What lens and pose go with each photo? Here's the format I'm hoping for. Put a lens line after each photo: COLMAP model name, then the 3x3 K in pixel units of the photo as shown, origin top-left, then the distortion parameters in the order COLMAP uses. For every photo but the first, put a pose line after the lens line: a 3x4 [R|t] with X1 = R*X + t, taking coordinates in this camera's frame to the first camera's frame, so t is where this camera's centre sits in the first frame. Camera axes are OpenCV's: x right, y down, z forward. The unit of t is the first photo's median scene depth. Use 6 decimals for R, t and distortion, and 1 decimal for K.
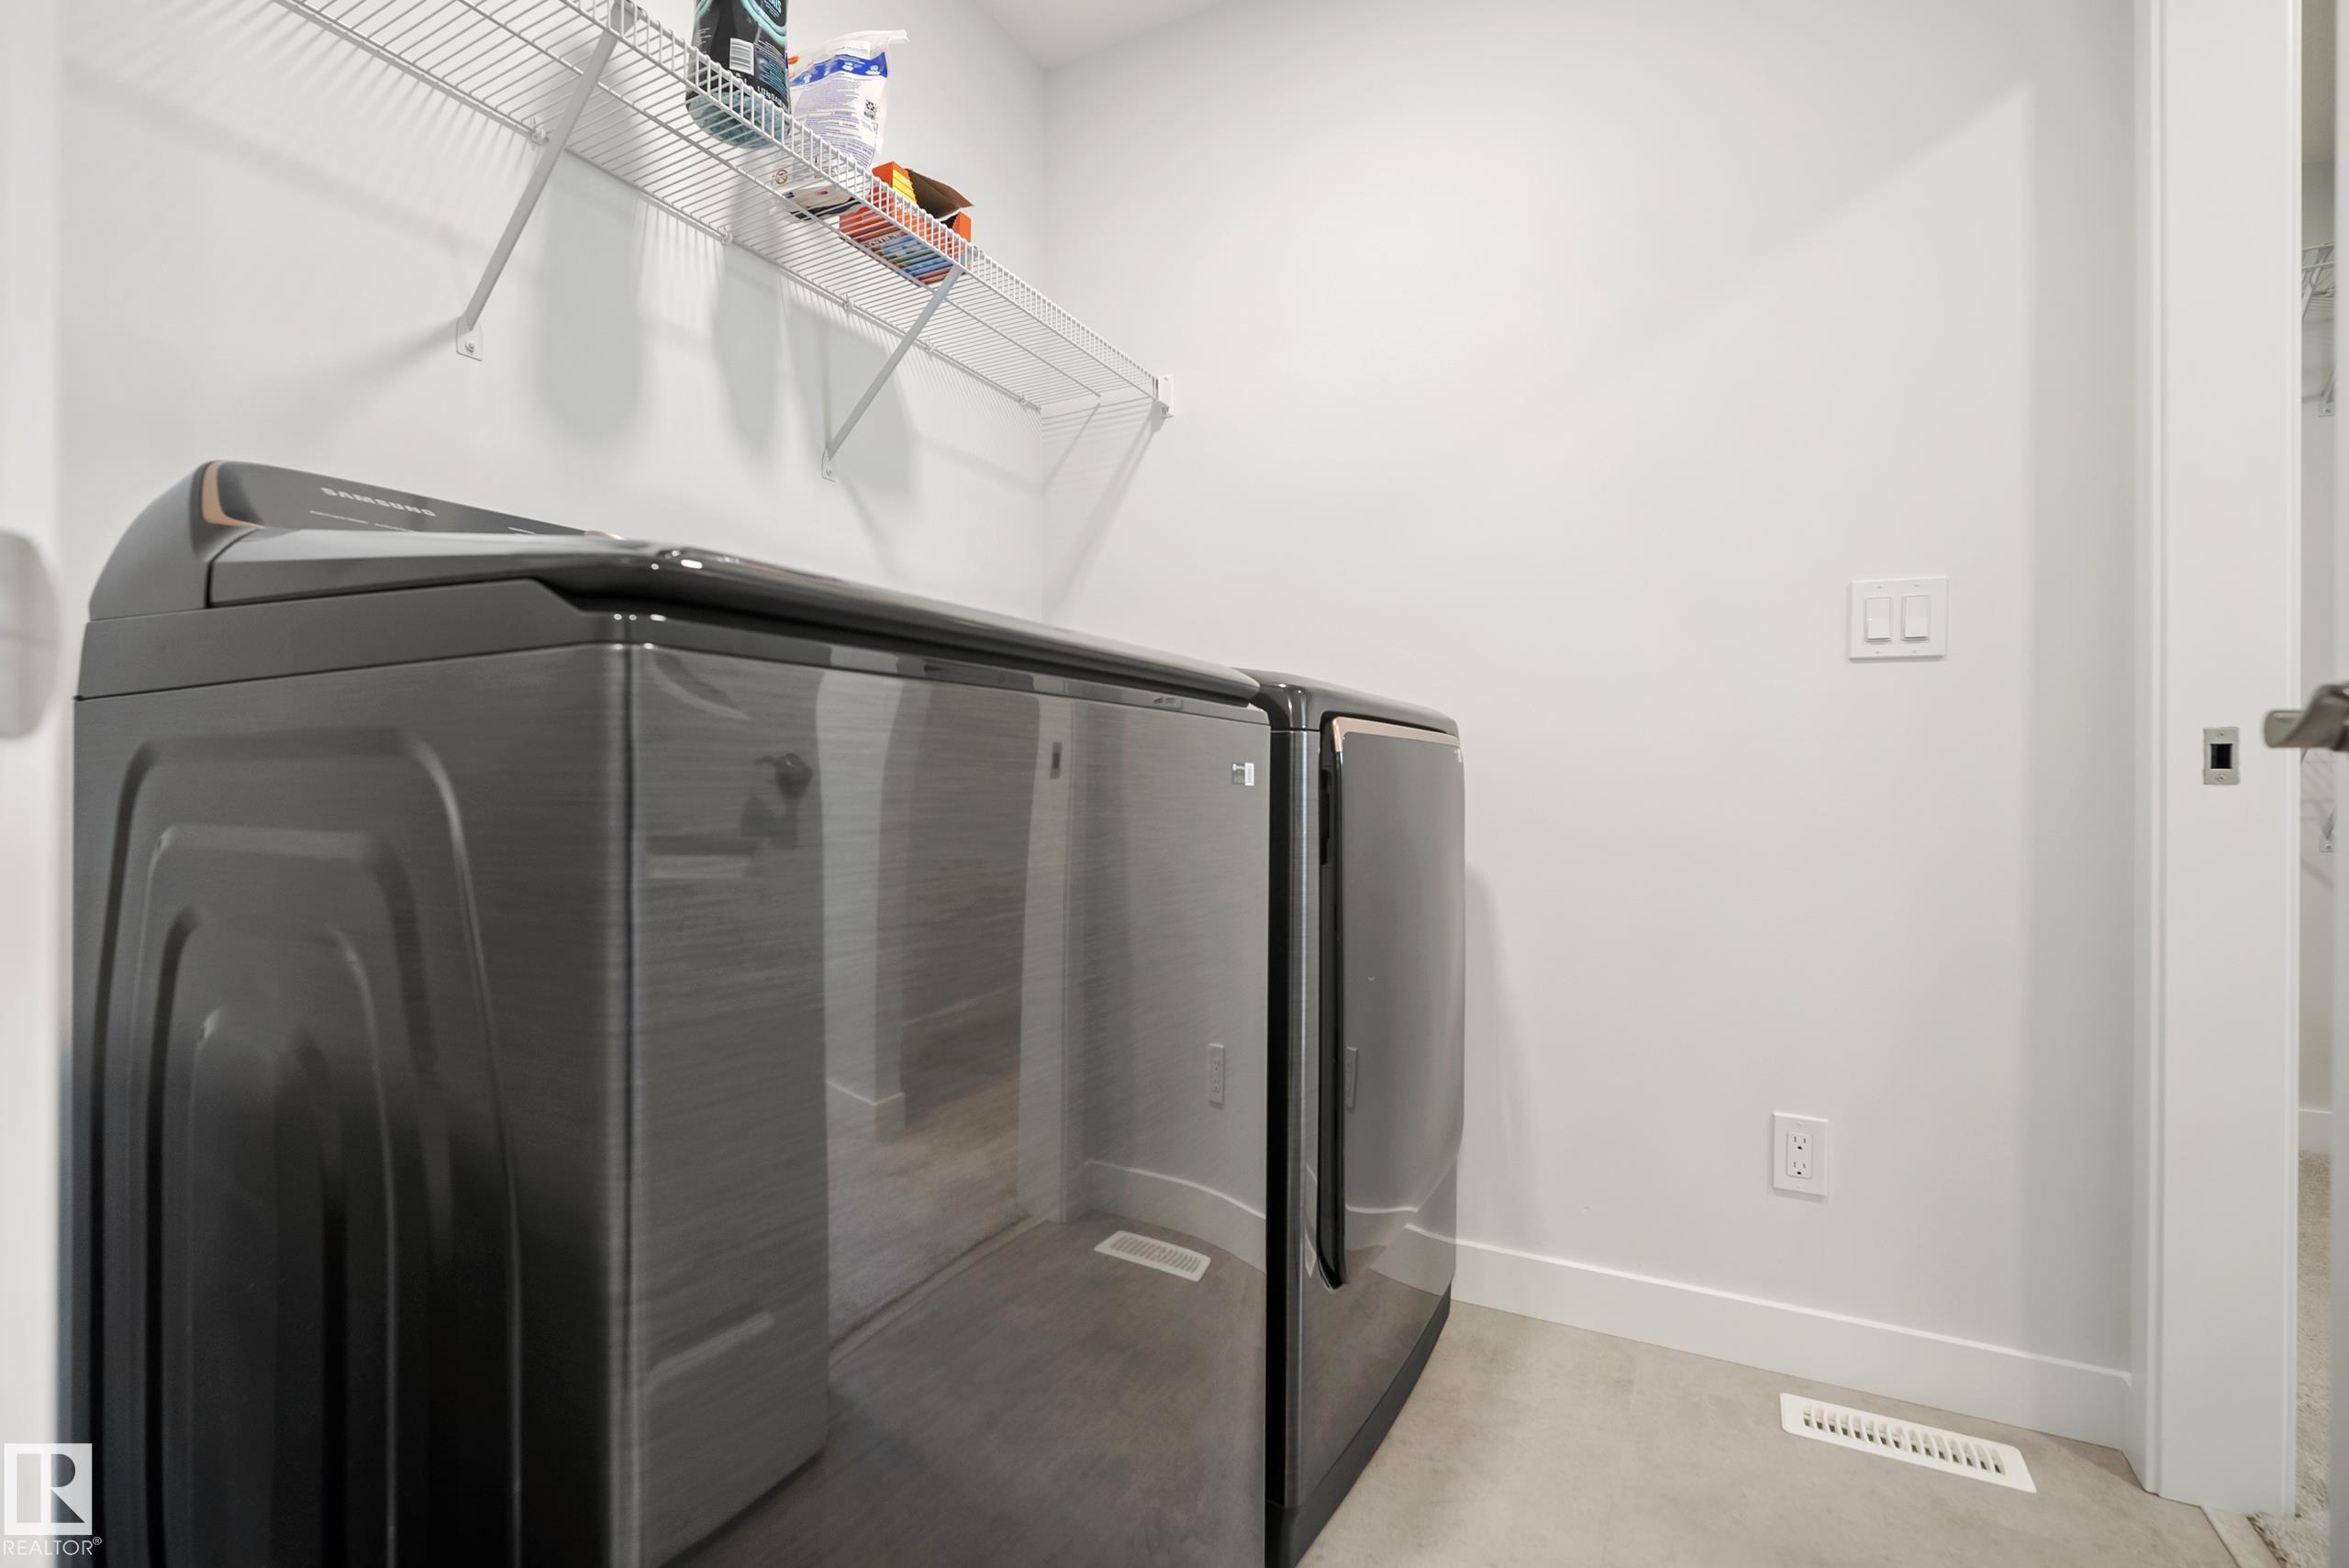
lens RADIAL K [[1042.8, 0, 1177.7], [0, 1042.8, 789.5], [0, 0, 1]] dist [-0.013233, 0.001066]
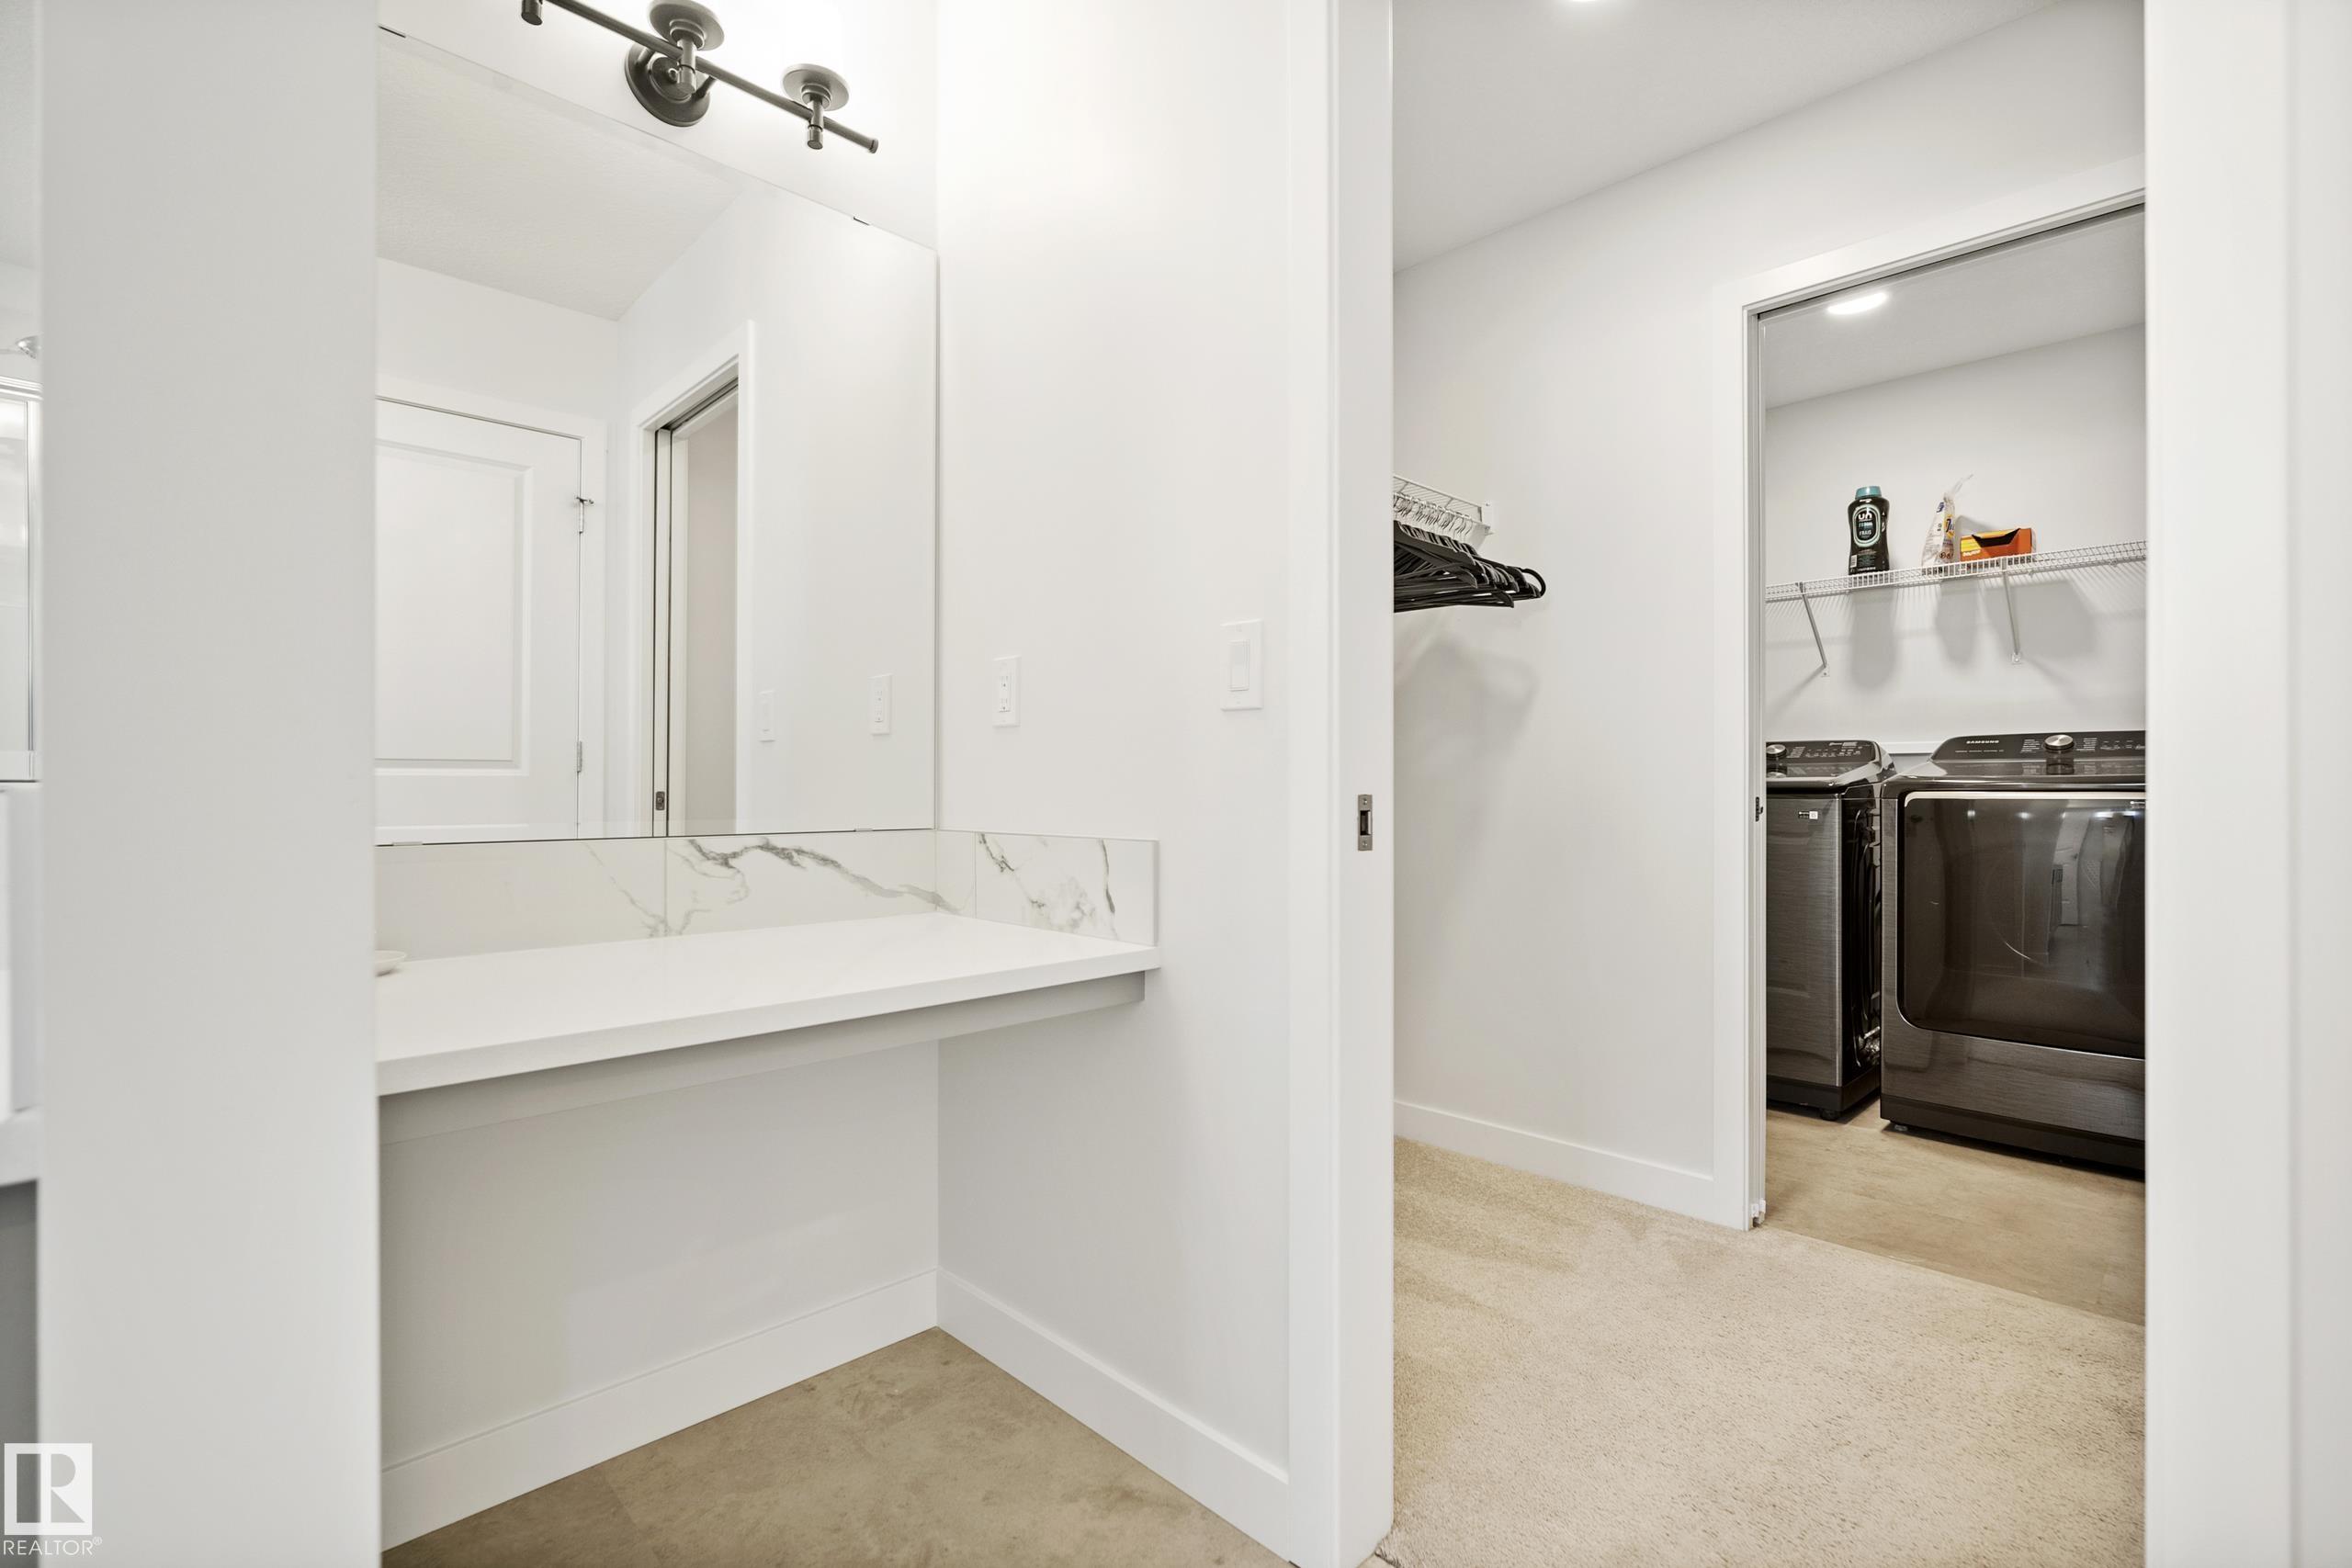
lens RADIAL K [[1044.1, 0, 1179.2], [0, 1044.1, 789.5], [0, 0, 1]] dist [-0.013233, 0.001066]
pose [[-0.303961, 0.000863, -0.952684, 2.333047], [-0.000575, 0.999999, 0.001089, -0.059825], [0.952684, 0.000879, -0.303960, 0.068555]]
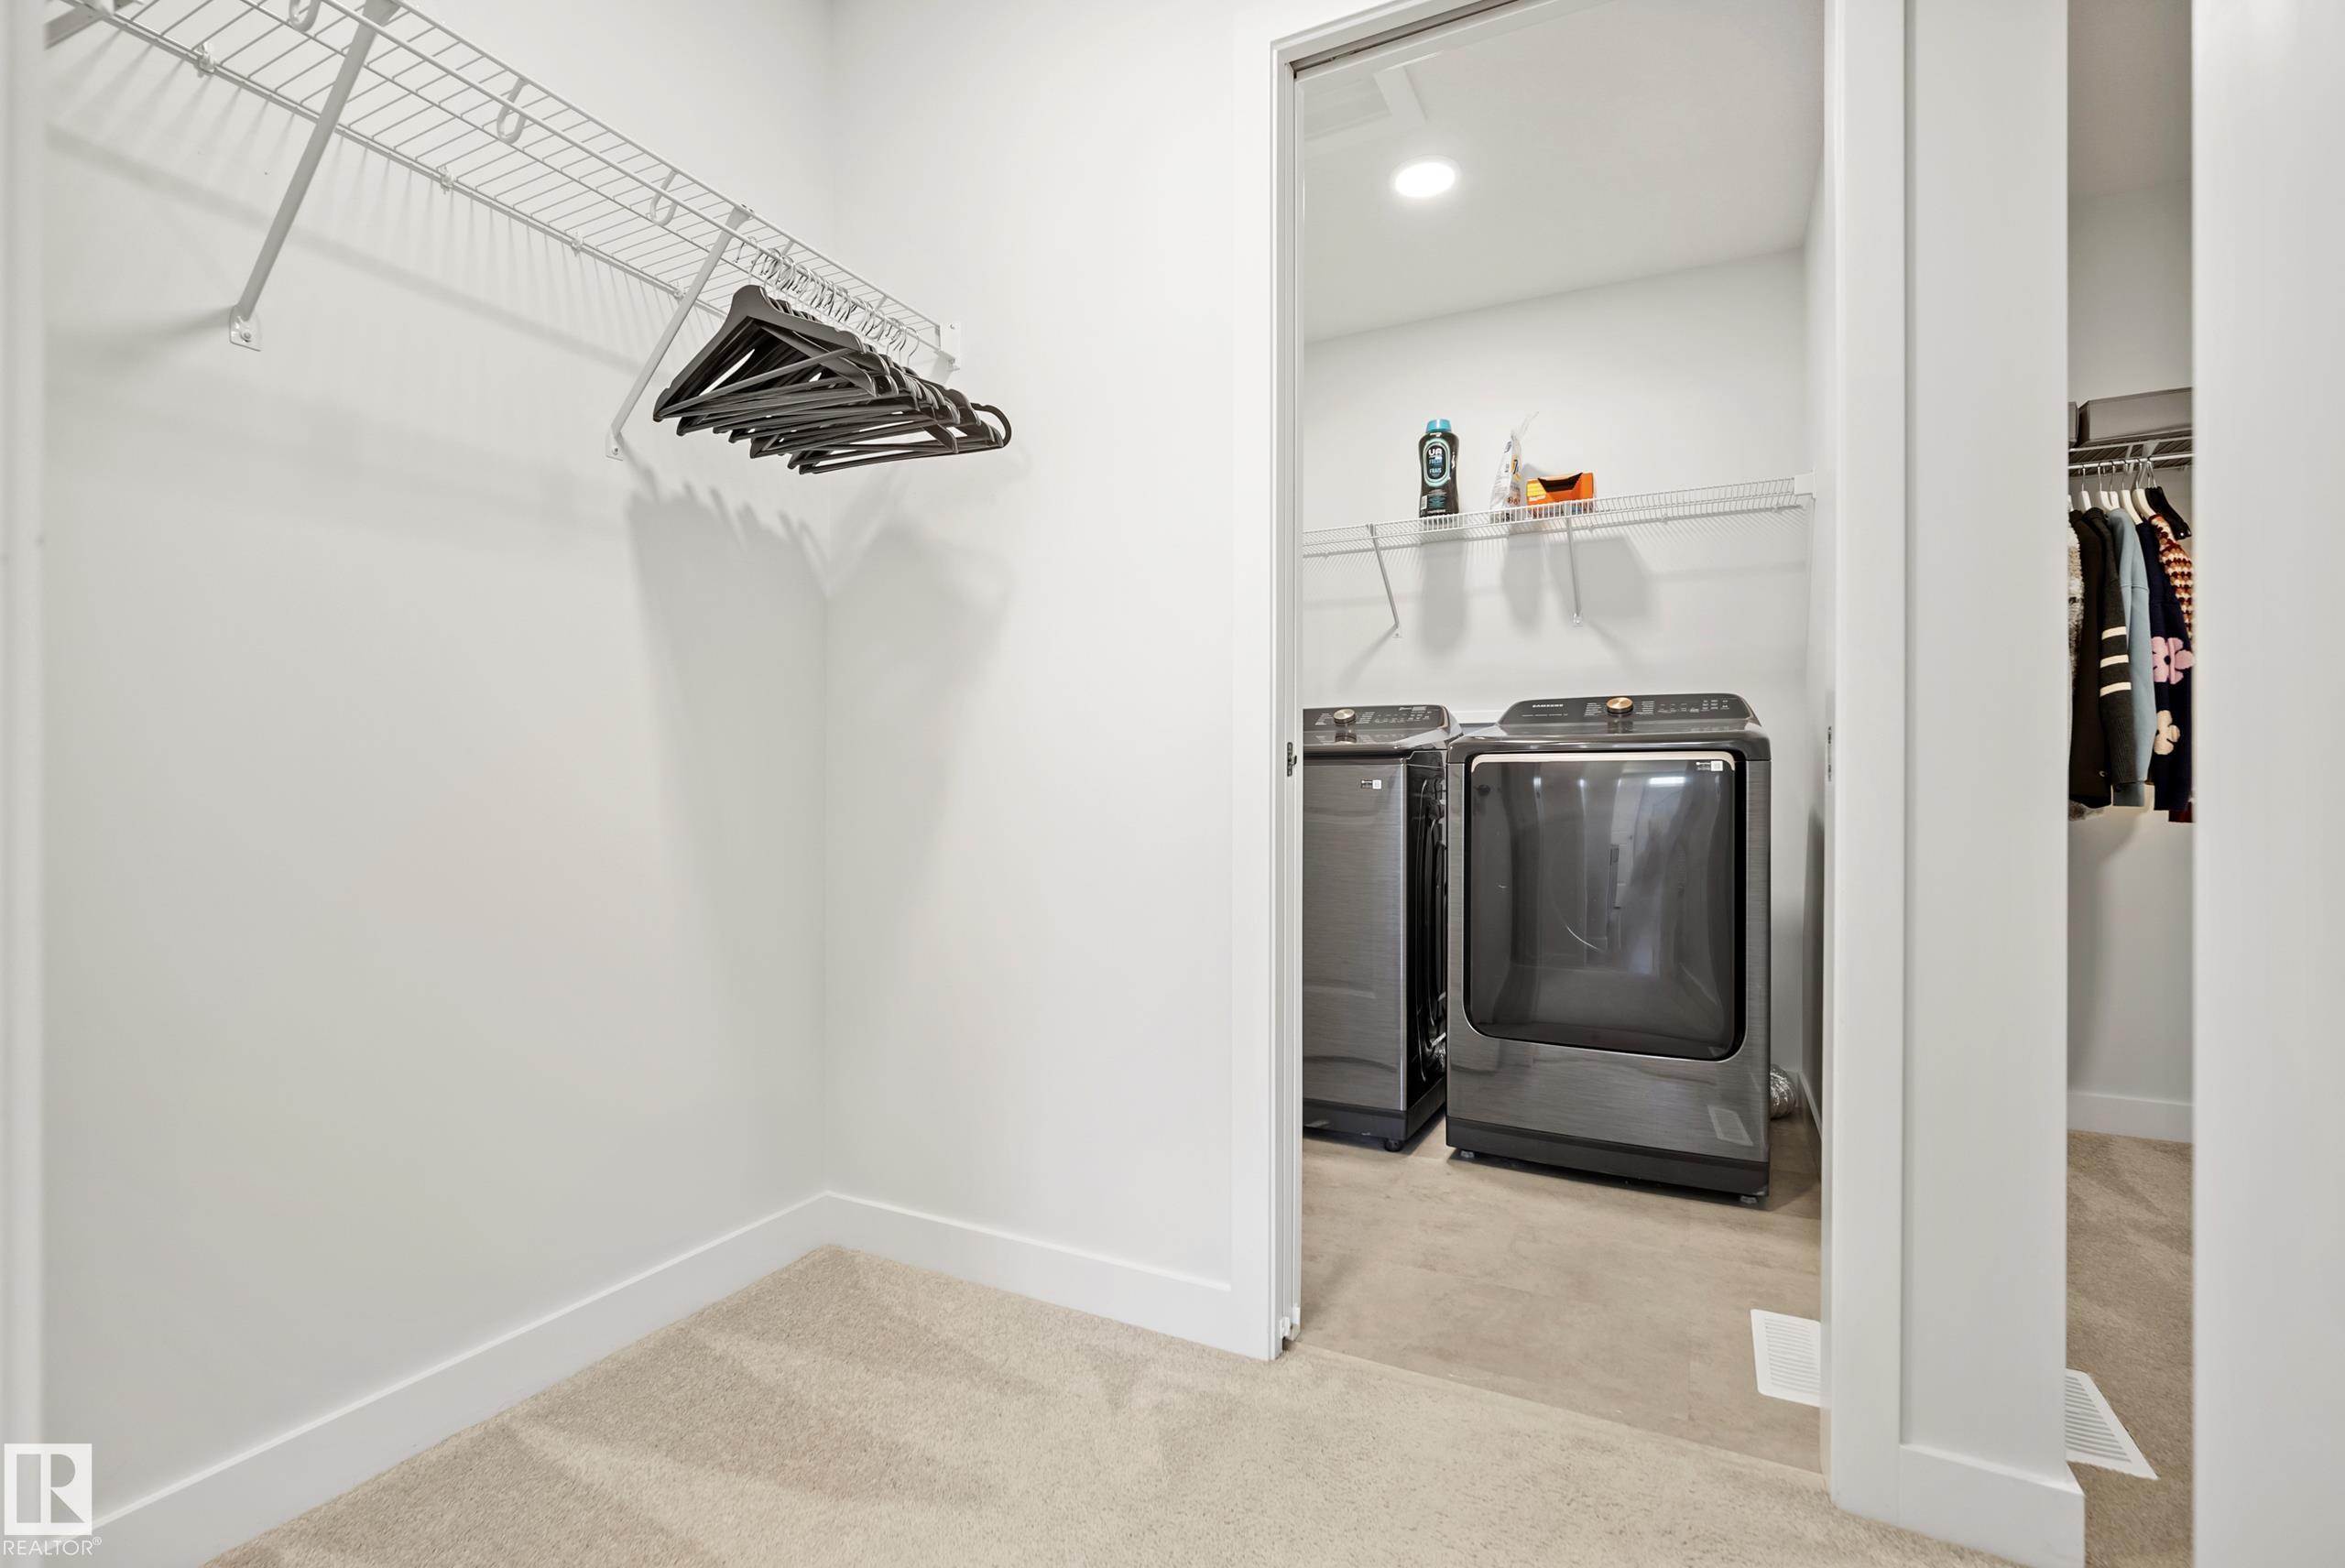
lens RADIAL K [[1041.0, 0, 1175.7], [0, 1041.0, 789.5], [0, 0, 1]] dist [-0.013233, 0.001066]
pose [[0.018727, -0.000977, -0.999824, 1.707495], [-0.004387, 0.999990, -0.001060, 0.002871], [0.999815, 0.004406, 0.018723, 0.272712]]
